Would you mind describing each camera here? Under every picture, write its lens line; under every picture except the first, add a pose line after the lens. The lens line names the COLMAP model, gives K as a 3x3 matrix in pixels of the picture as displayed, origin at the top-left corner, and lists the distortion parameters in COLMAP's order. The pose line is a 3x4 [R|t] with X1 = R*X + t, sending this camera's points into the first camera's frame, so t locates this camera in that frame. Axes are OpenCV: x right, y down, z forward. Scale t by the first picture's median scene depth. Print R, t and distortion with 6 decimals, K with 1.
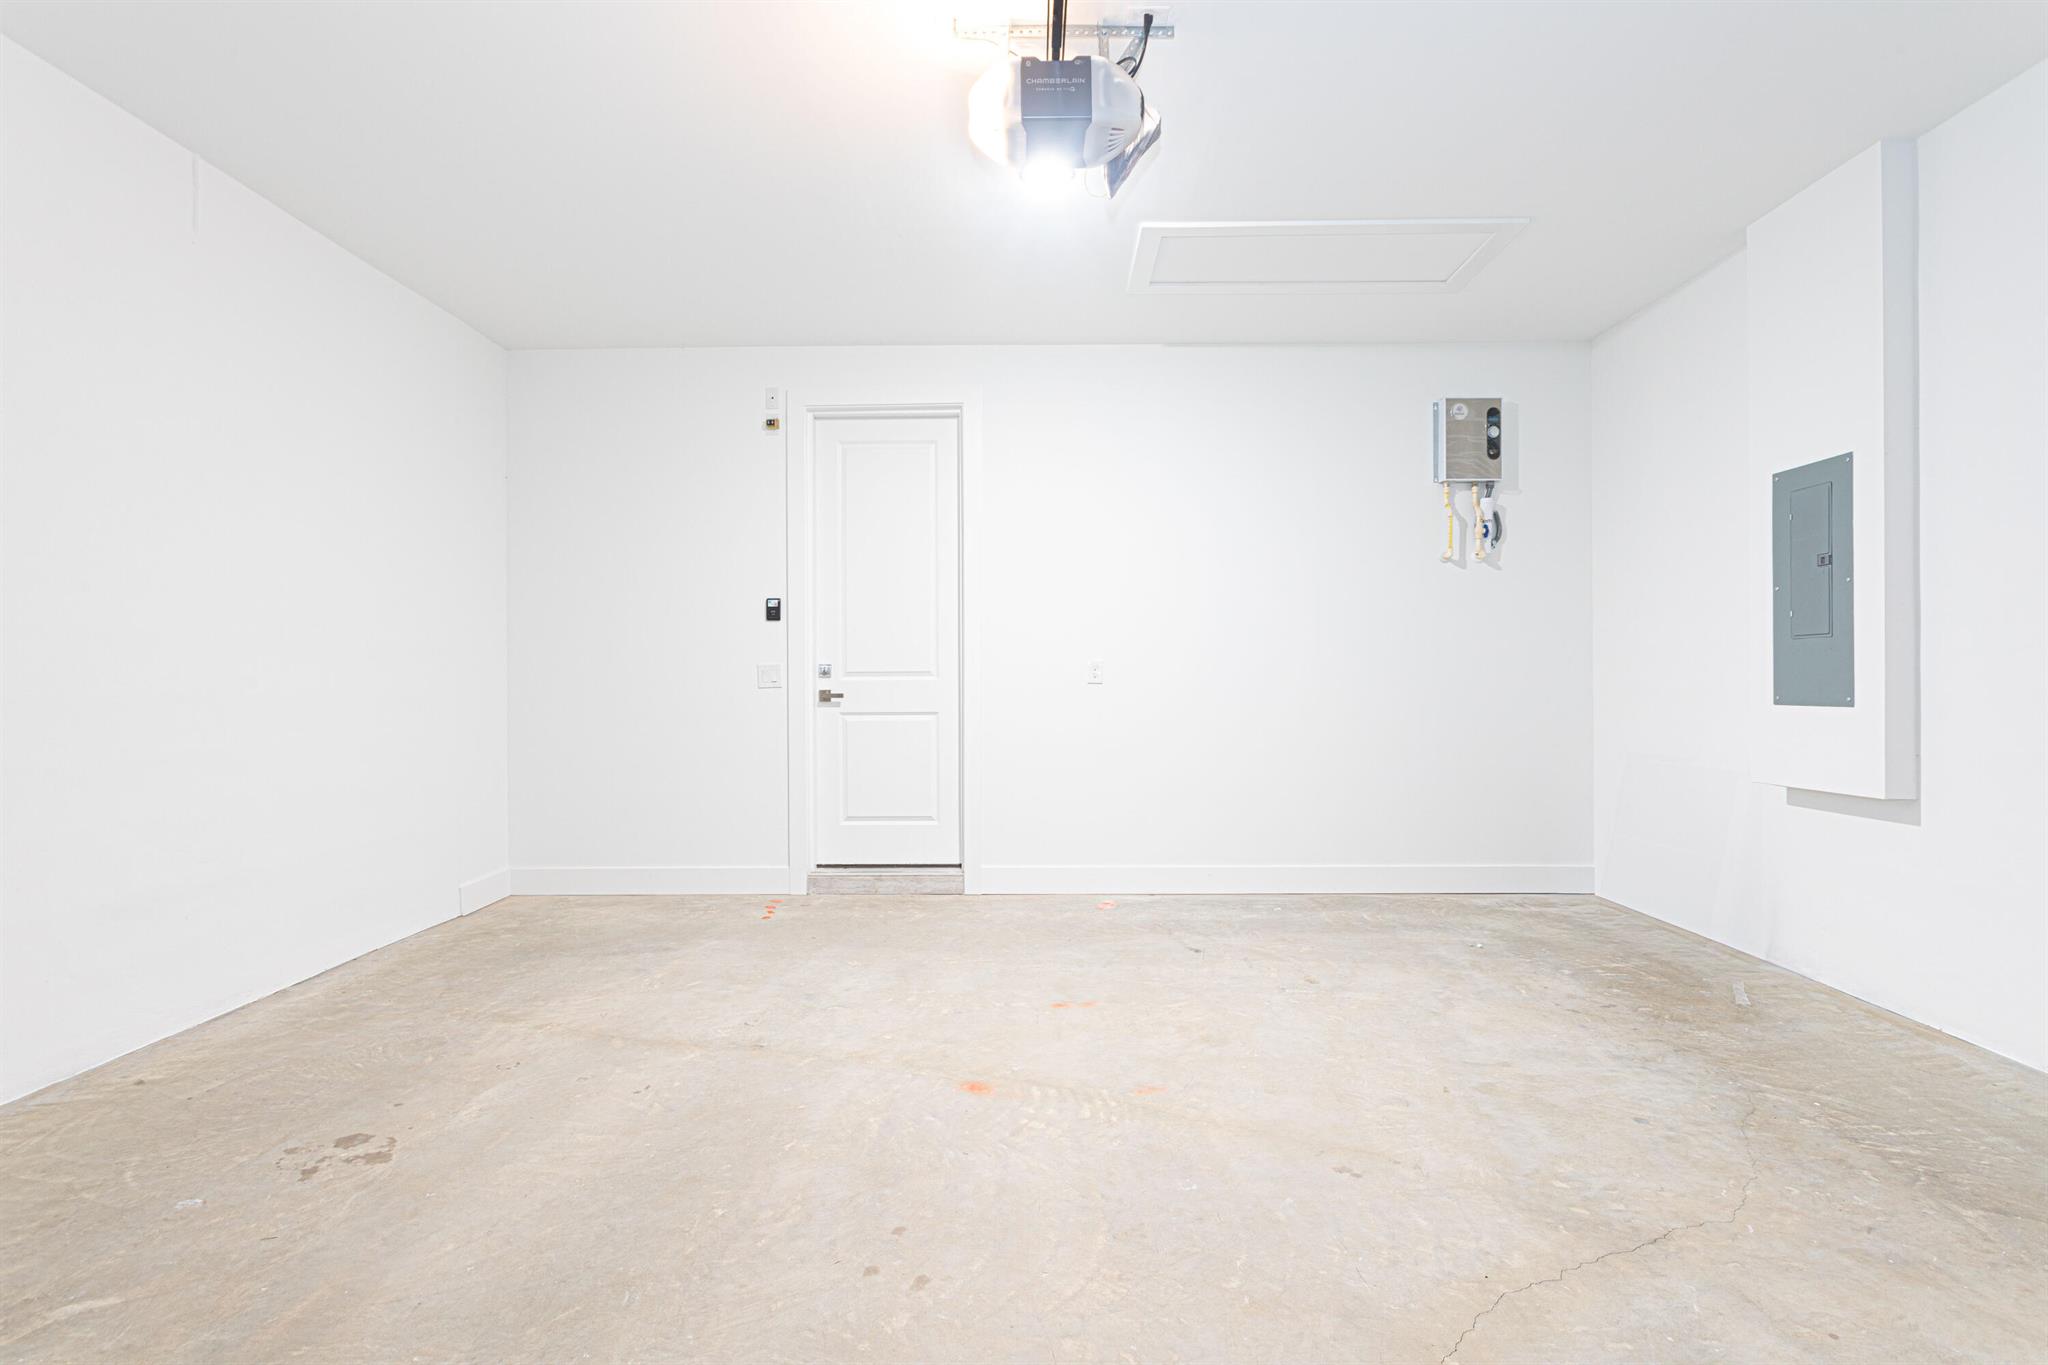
lens RADIAL K [[1000.1, 0, 1024.0], [0, 1000.1, 682.5], [0, 0, 1]] dist [-0.013745, 0.000844]
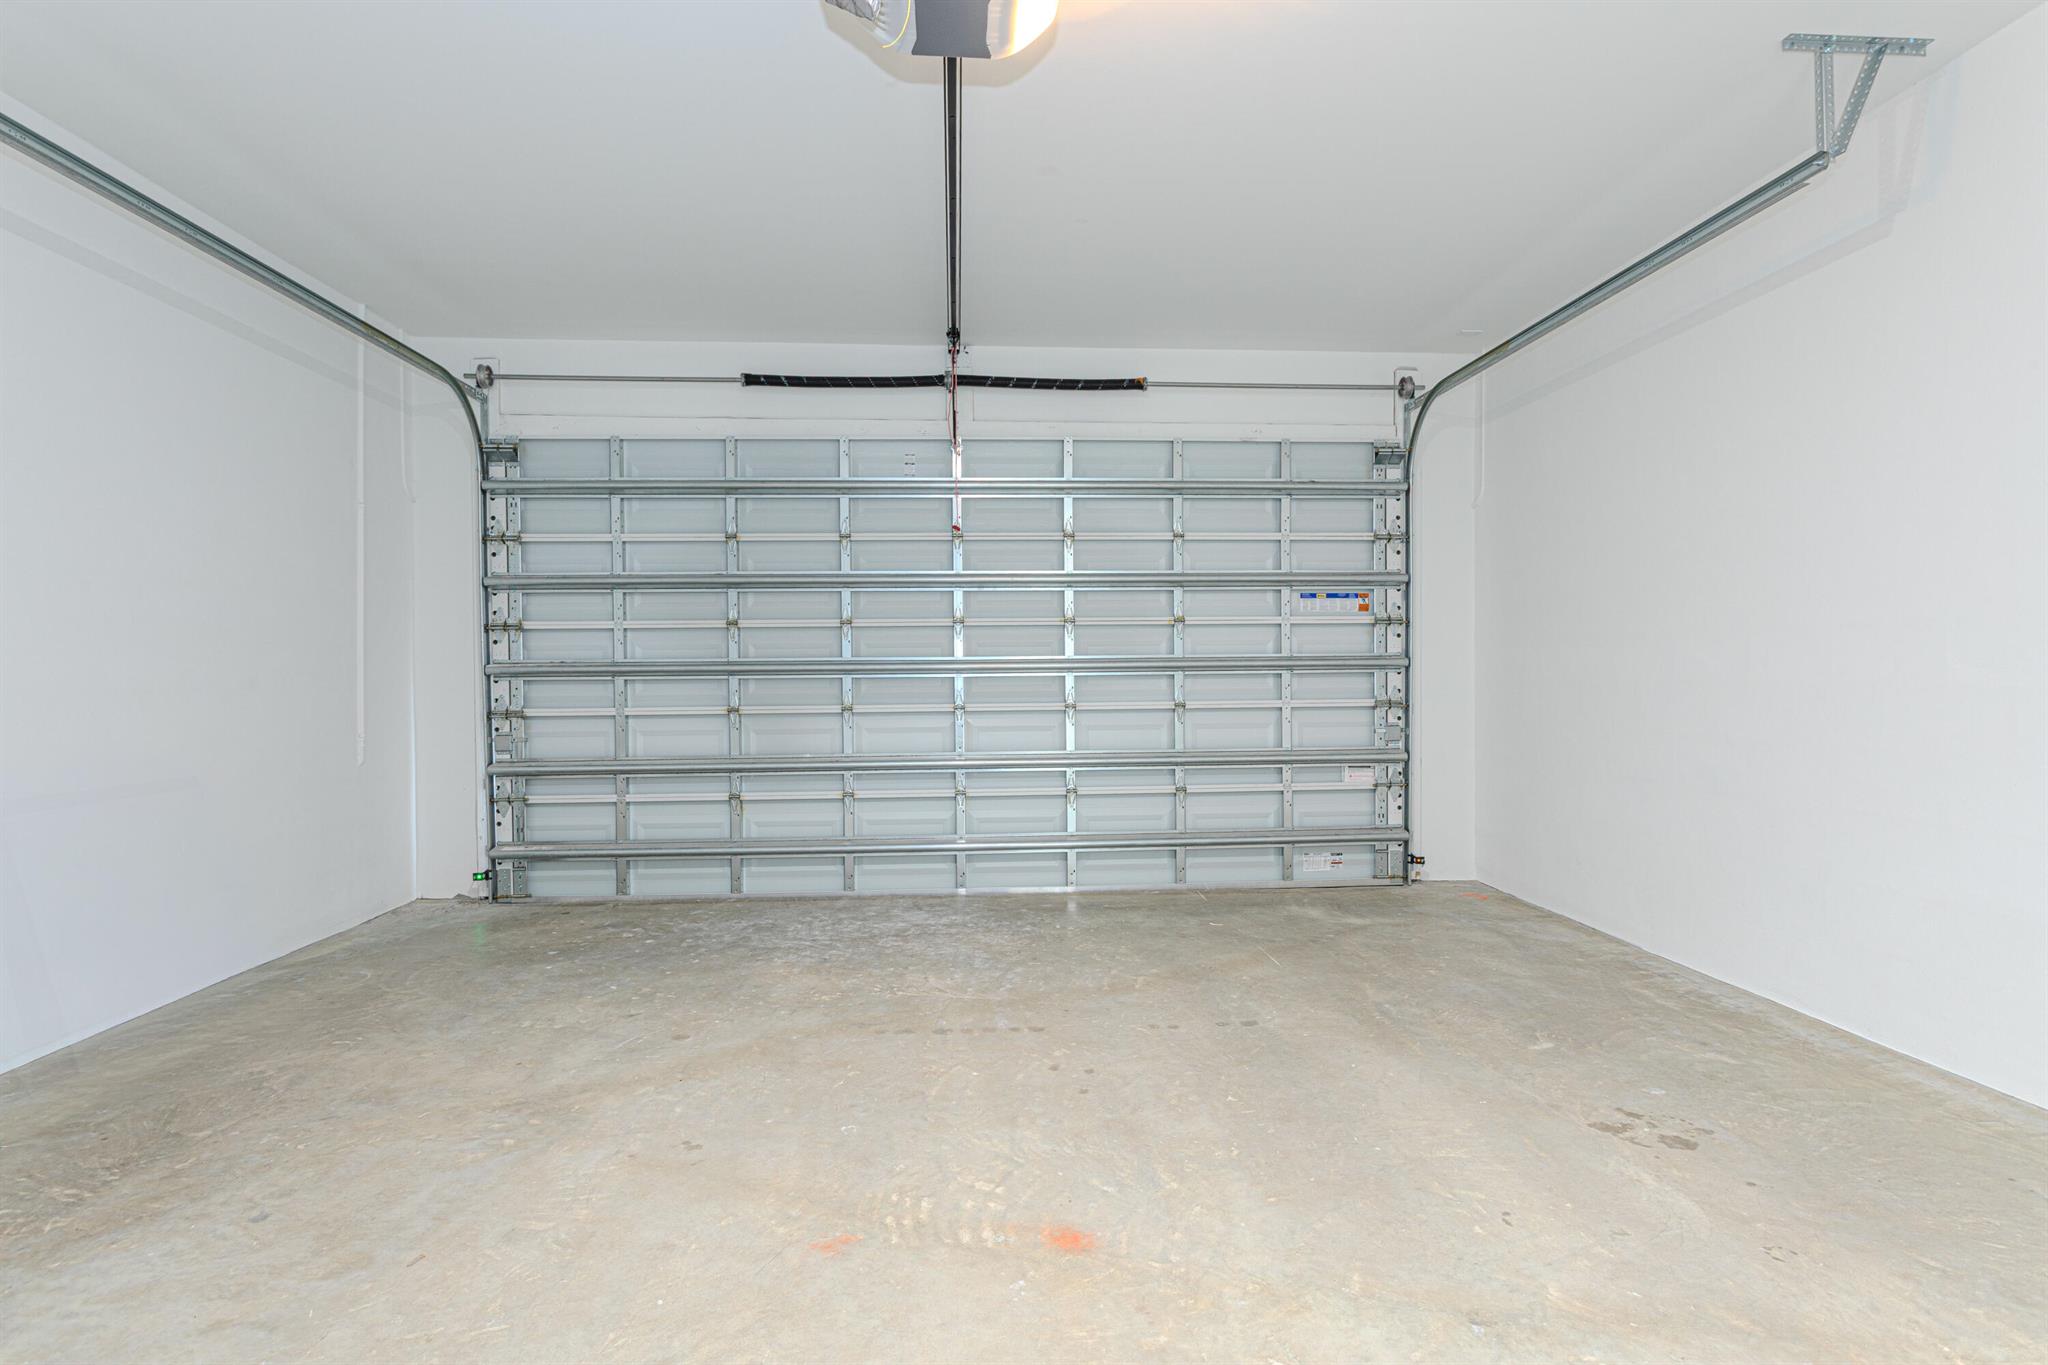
lens RADIAL K [[1000.1, 0, 1024.0], [0, 1000.1, 682.5], [0, 0, 1]] dist [-0.013745, 0.000844]
pose [[-0.997278, 0.009716, -0.073084, 0.039280], [0.009069, 0.999917, 0.009185, -0.010590], [0.073167, 0.008497, -0.997284, 1.933821]]
